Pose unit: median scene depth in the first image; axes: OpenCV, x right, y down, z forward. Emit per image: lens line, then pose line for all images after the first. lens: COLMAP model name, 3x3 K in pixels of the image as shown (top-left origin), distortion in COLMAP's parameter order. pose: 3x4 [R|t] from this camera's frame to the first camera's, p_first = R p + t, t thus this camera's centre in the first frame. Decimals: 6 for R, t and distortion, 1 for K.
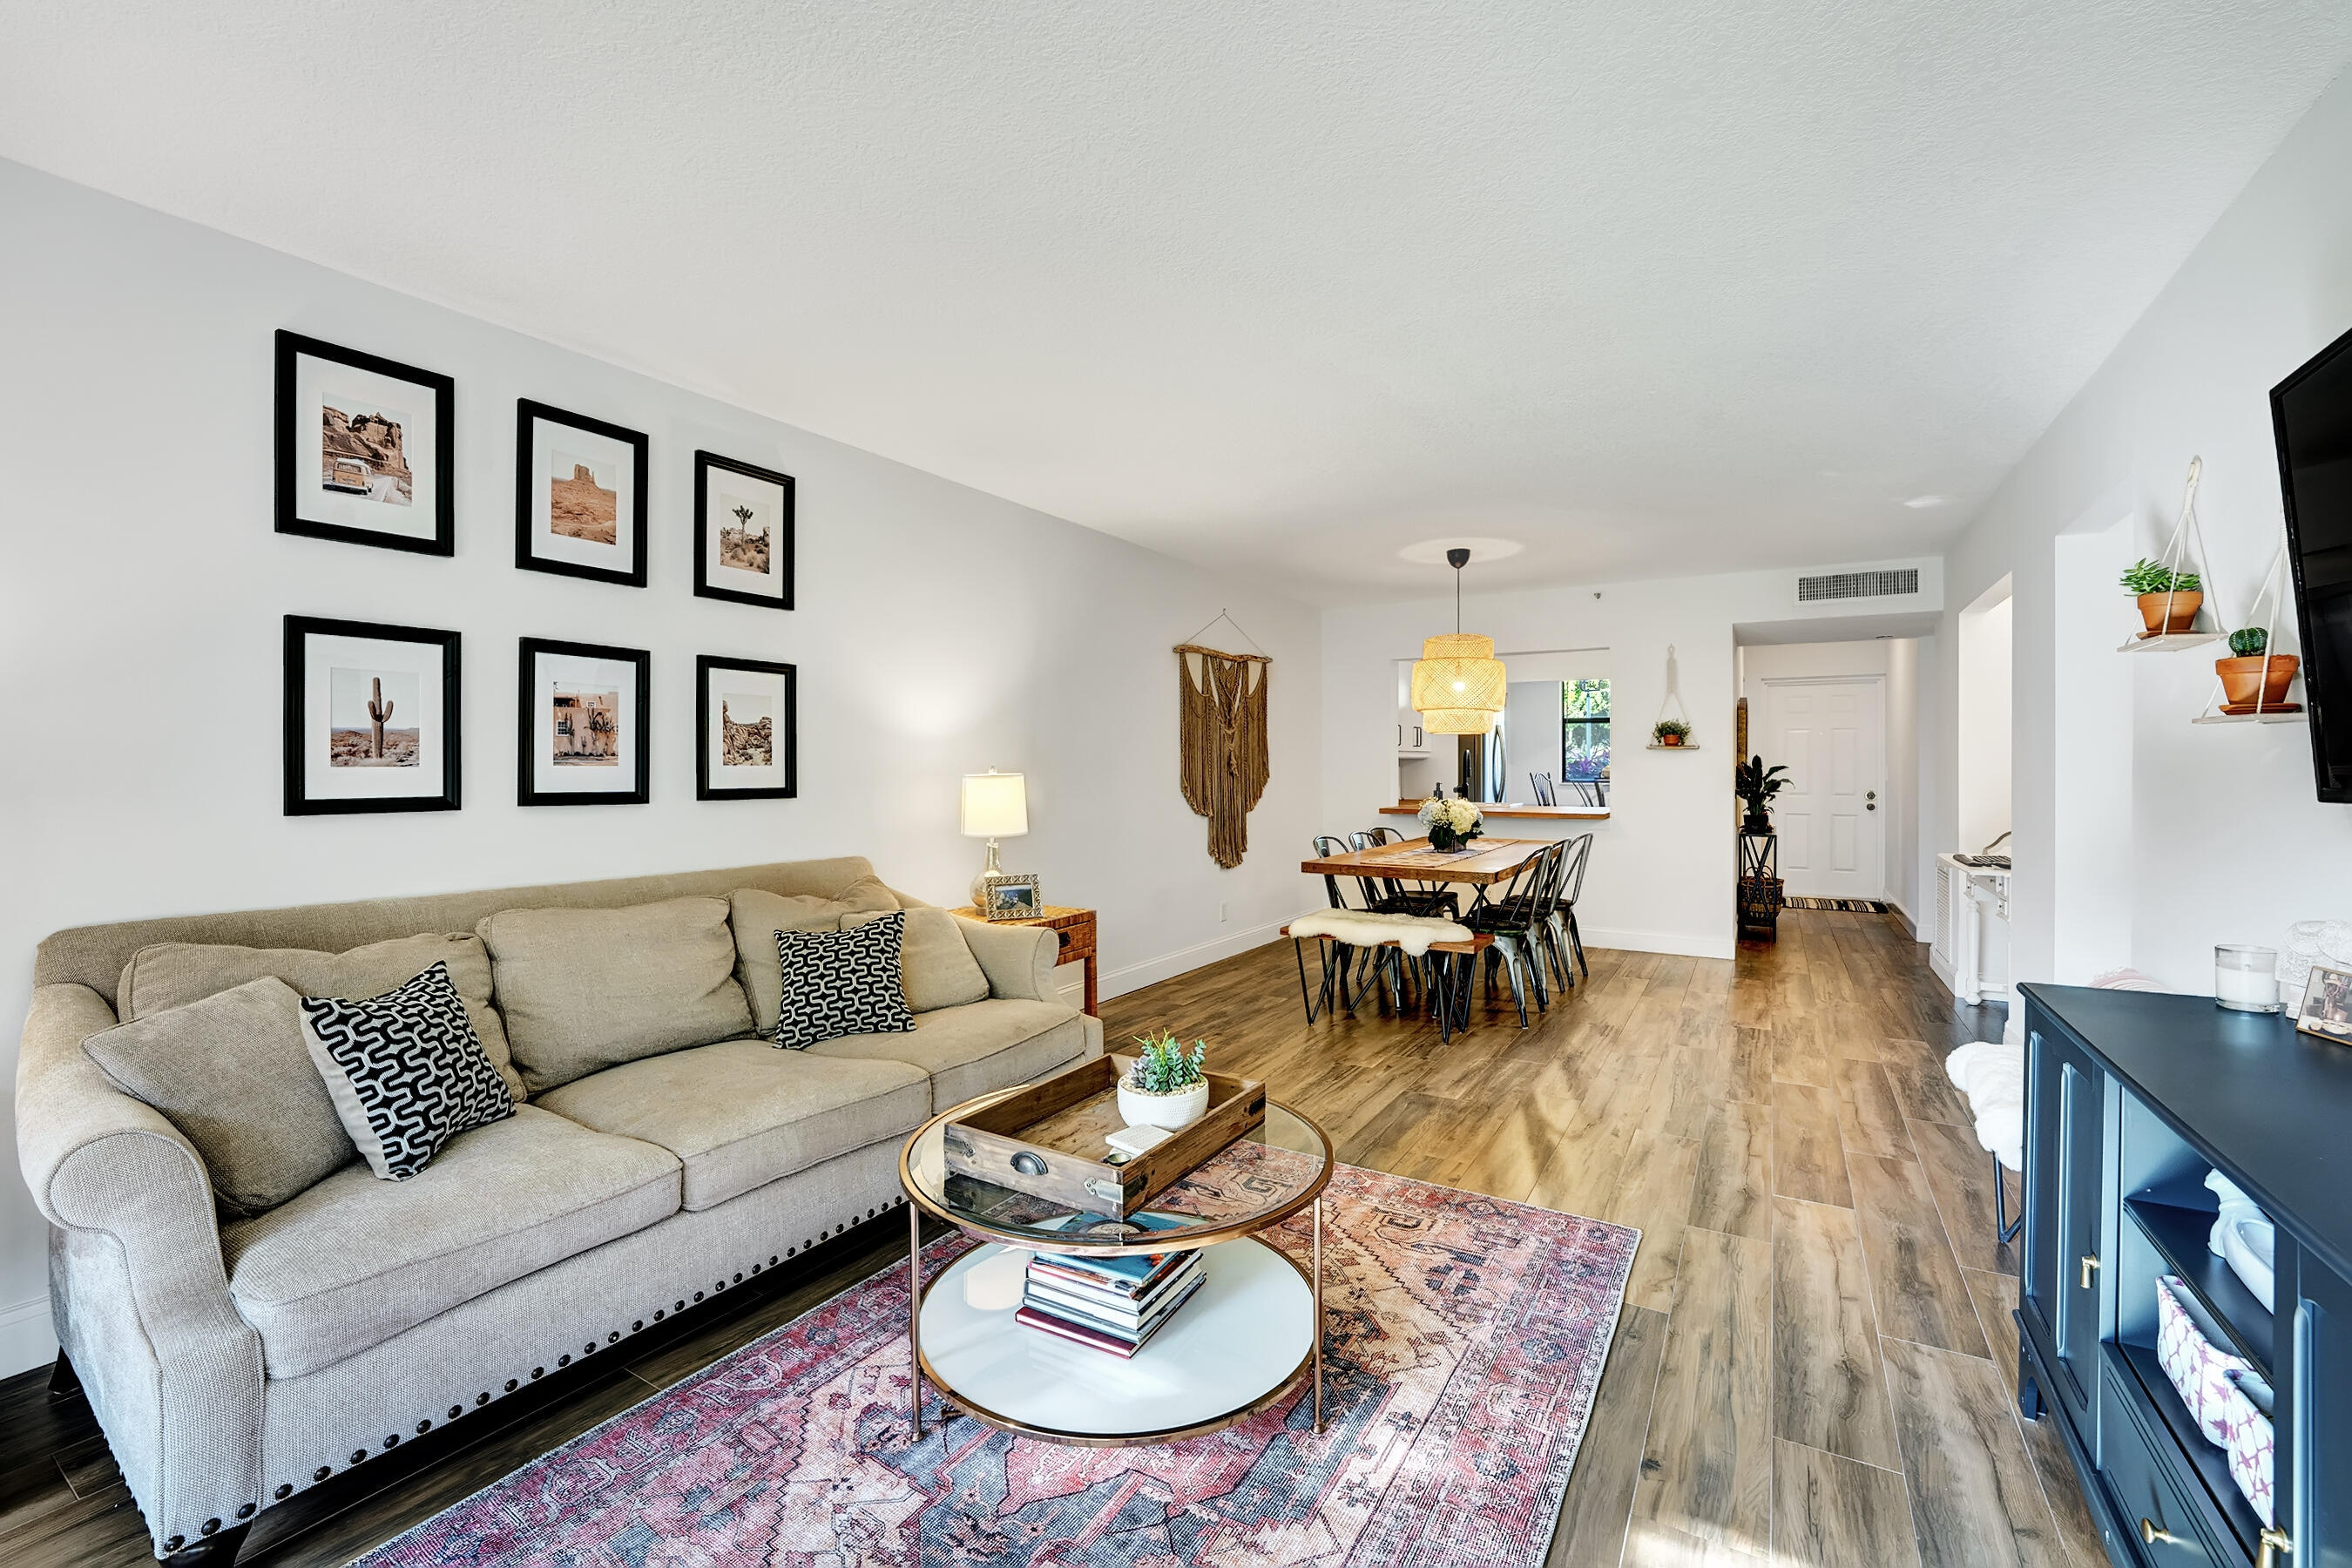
lens RADIAL K [[975.6, 0, 1164.7], [0, 975.6, 769.2], [0, 0, 1]] dist [-0.021835, 0.002072]
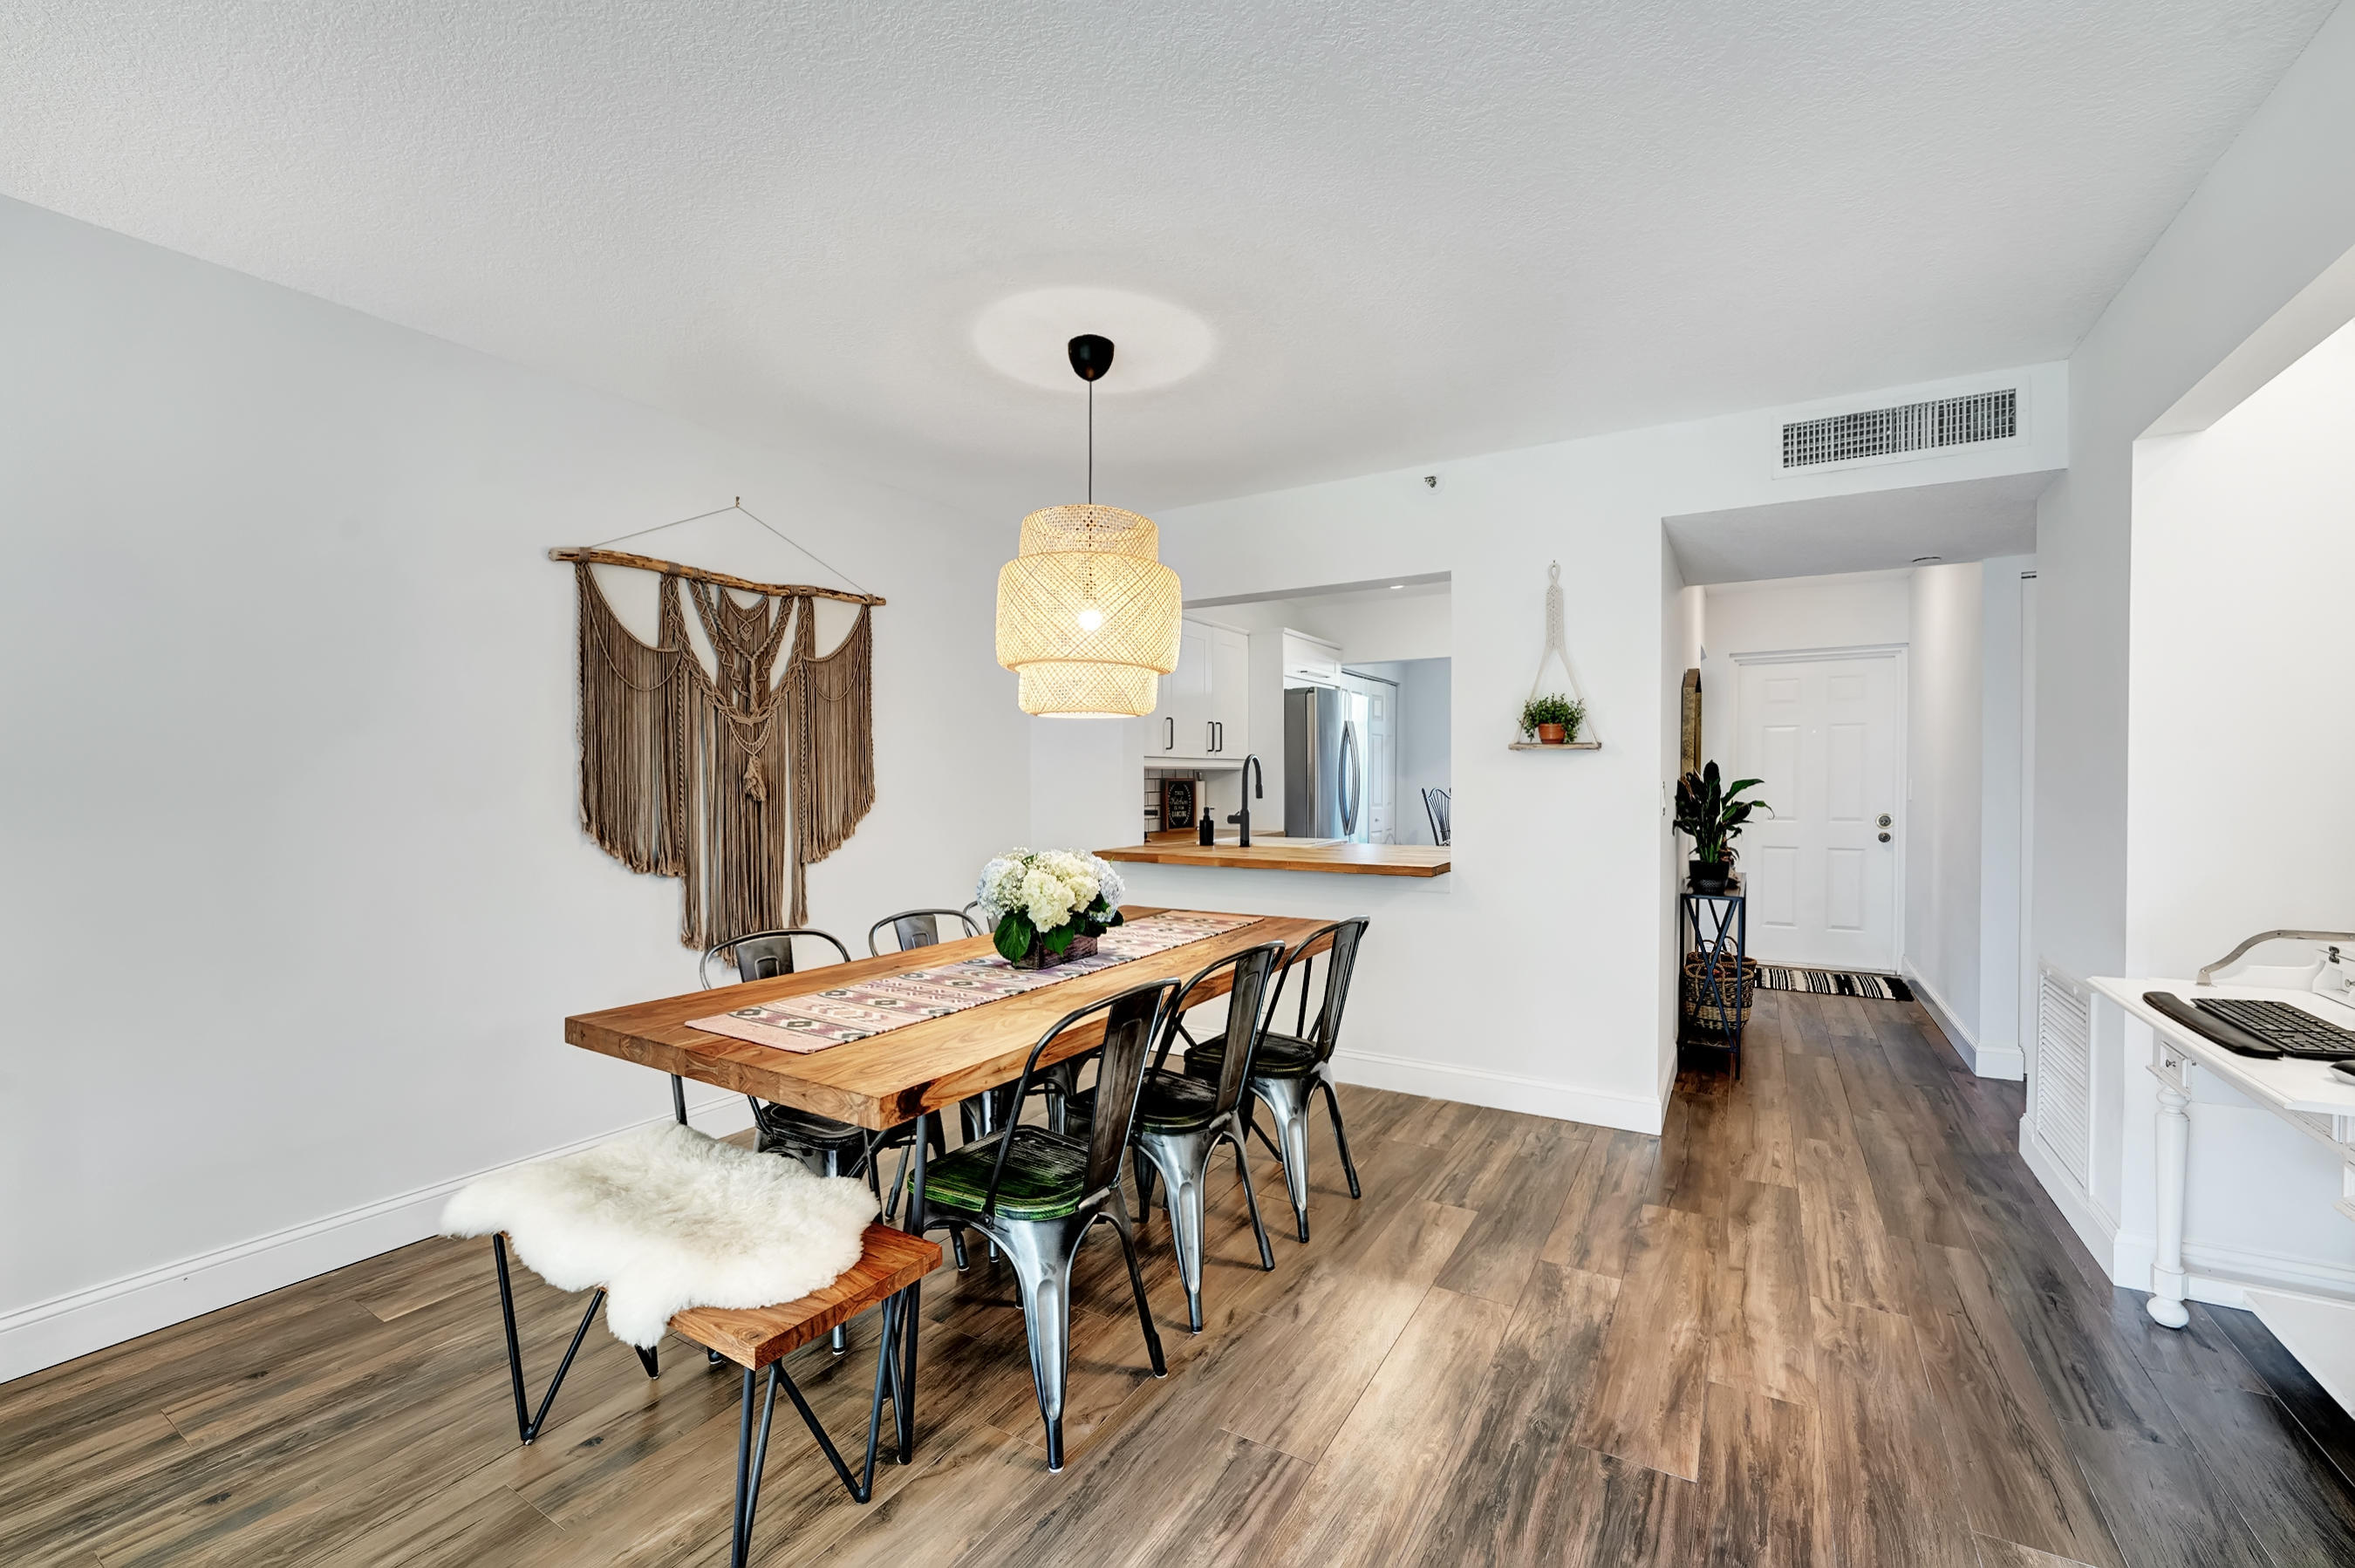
lens RADIAL K [[976.8, 0, 1168.1], [0, 976.8, 802.6], [0, 0, 1]] dist [-0.021835, 0.002072]
pose [[0.999891, -0.004007, 0.014179, 0.394885], [0.003736, 0.999810, 0.019133, -0.002512], [-0.014253, -0.019078, 0.999716, 0.598543]]
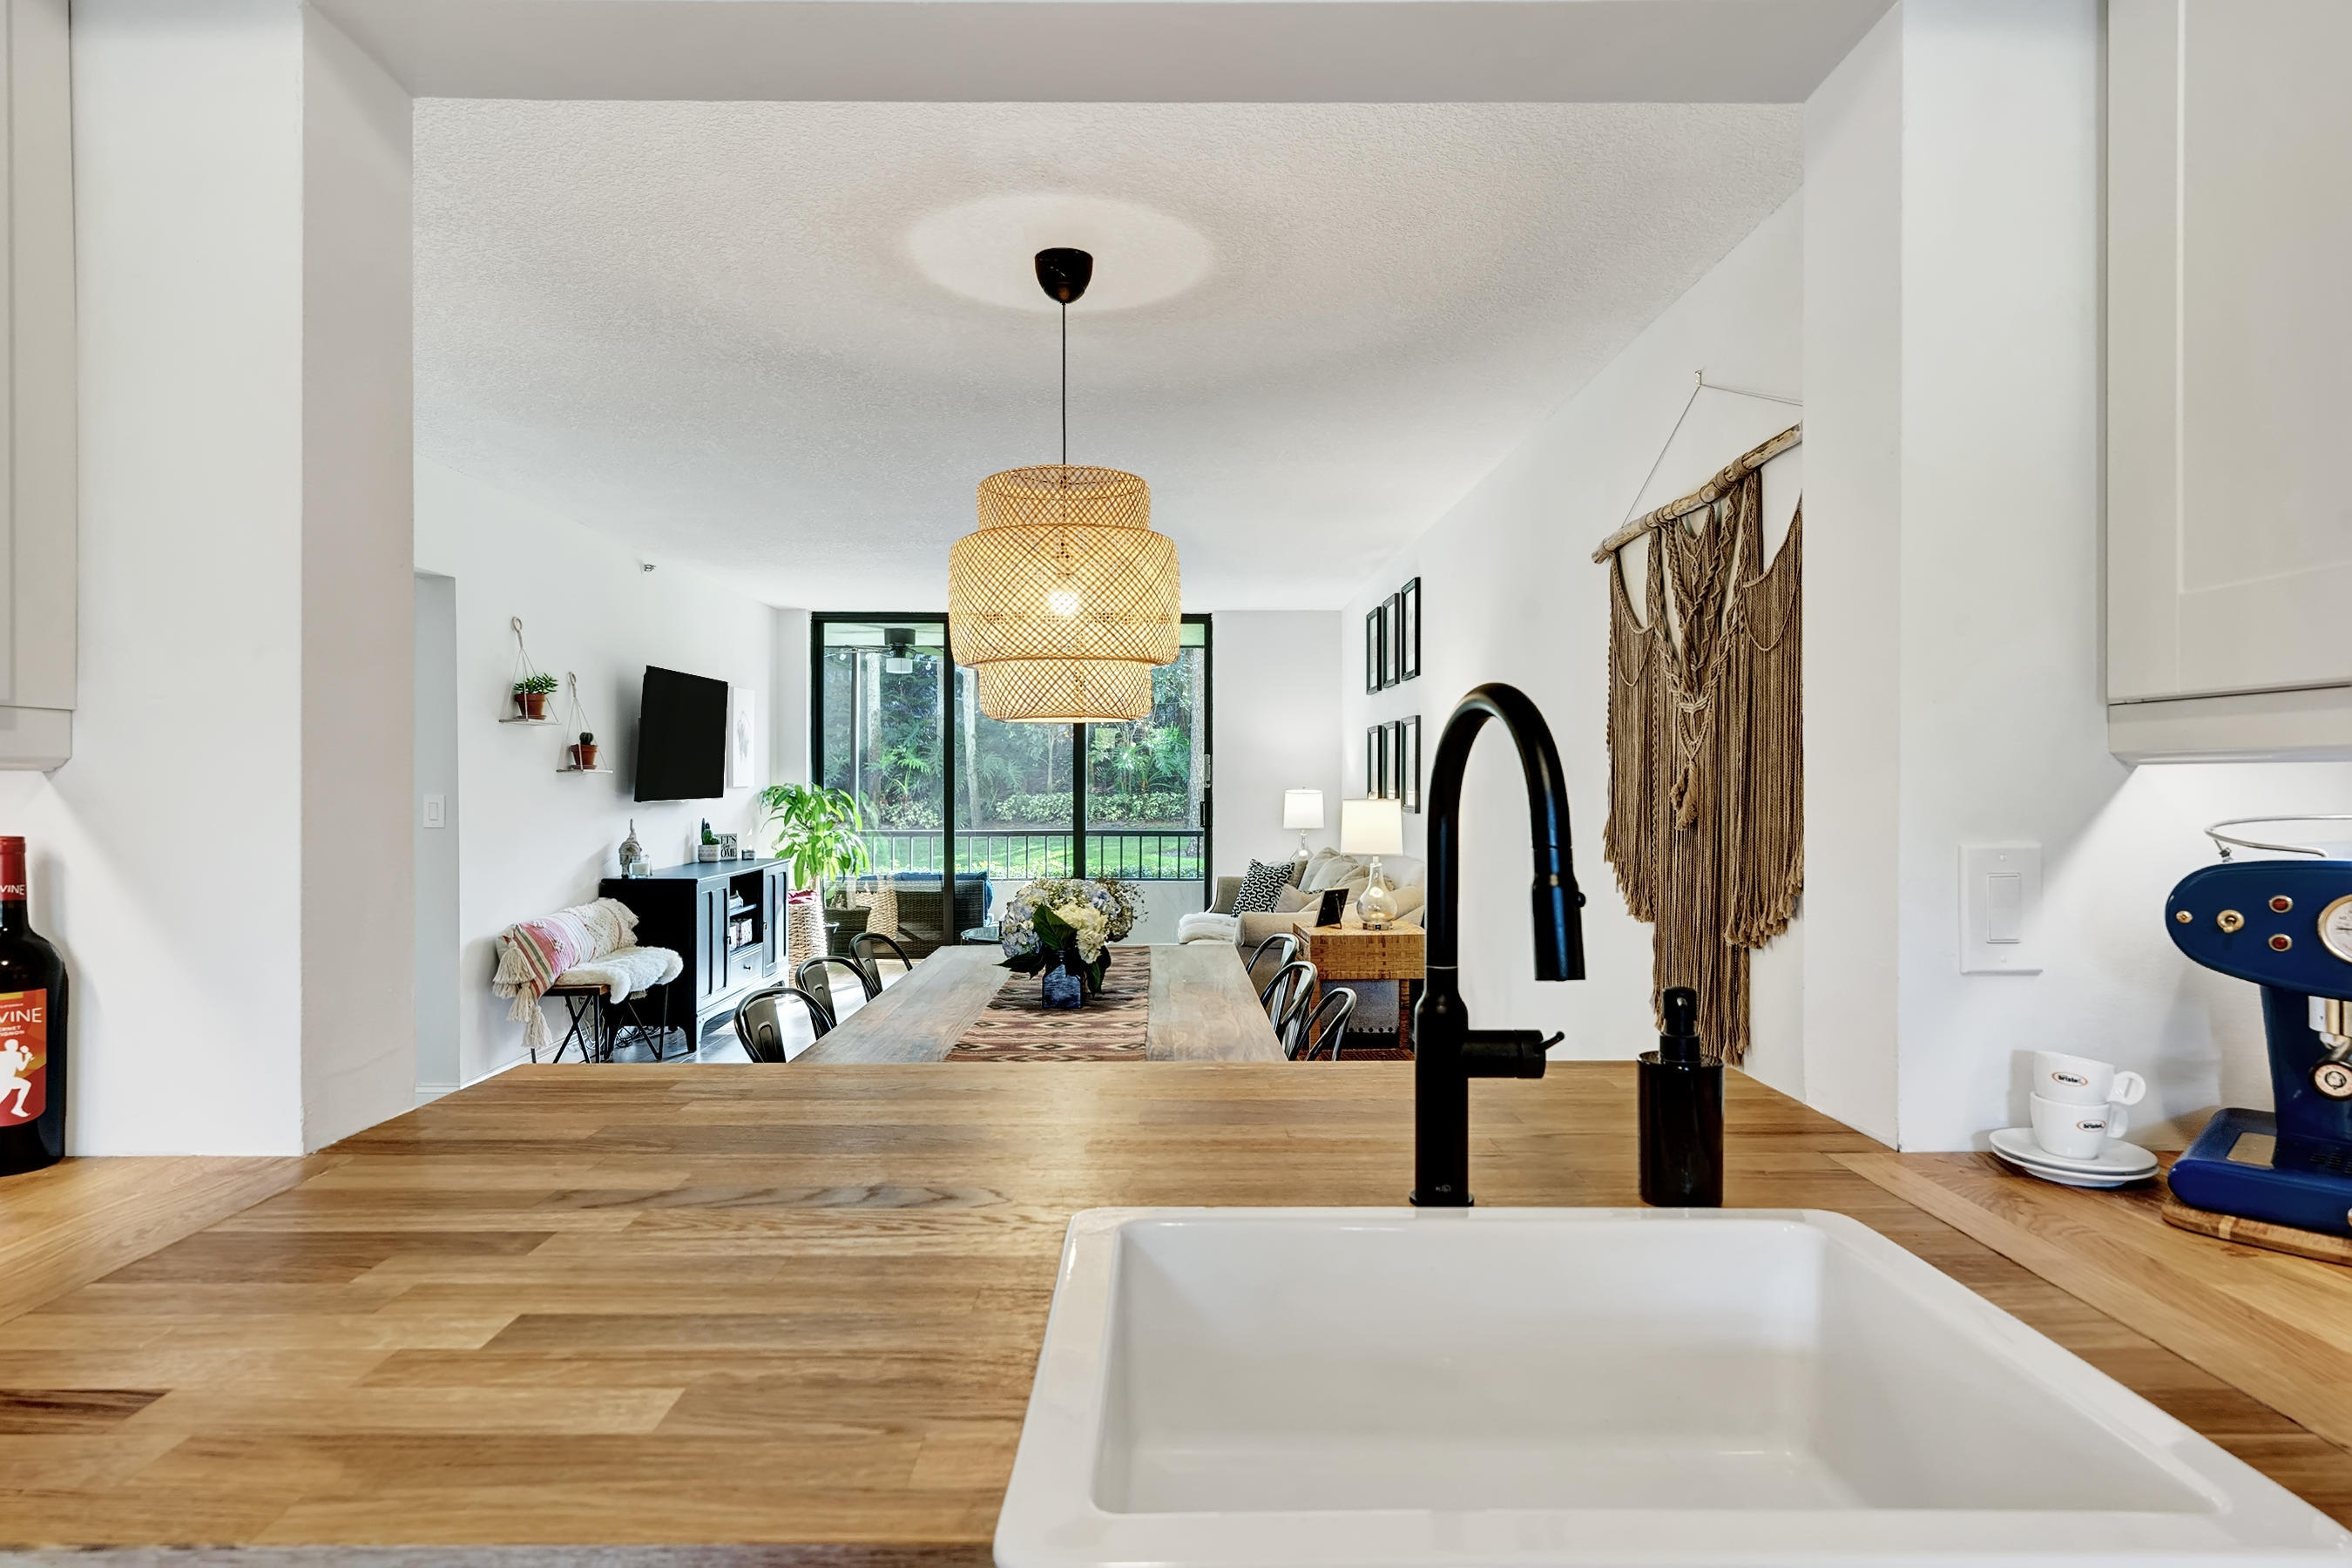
lens RADIAL K [[1366.4, 0, 1221.2], [0, 1366.4, 783.7], [0, 0, 1]] dist [0.004413, -0.000417]
pose [[-0.829013, -0.000052, -0.559229, 0.666759], [-0.003991, 0.999975, 0.005824, -0.016138], [0.559215, 0.007059, -0.828993, 1.779741]]
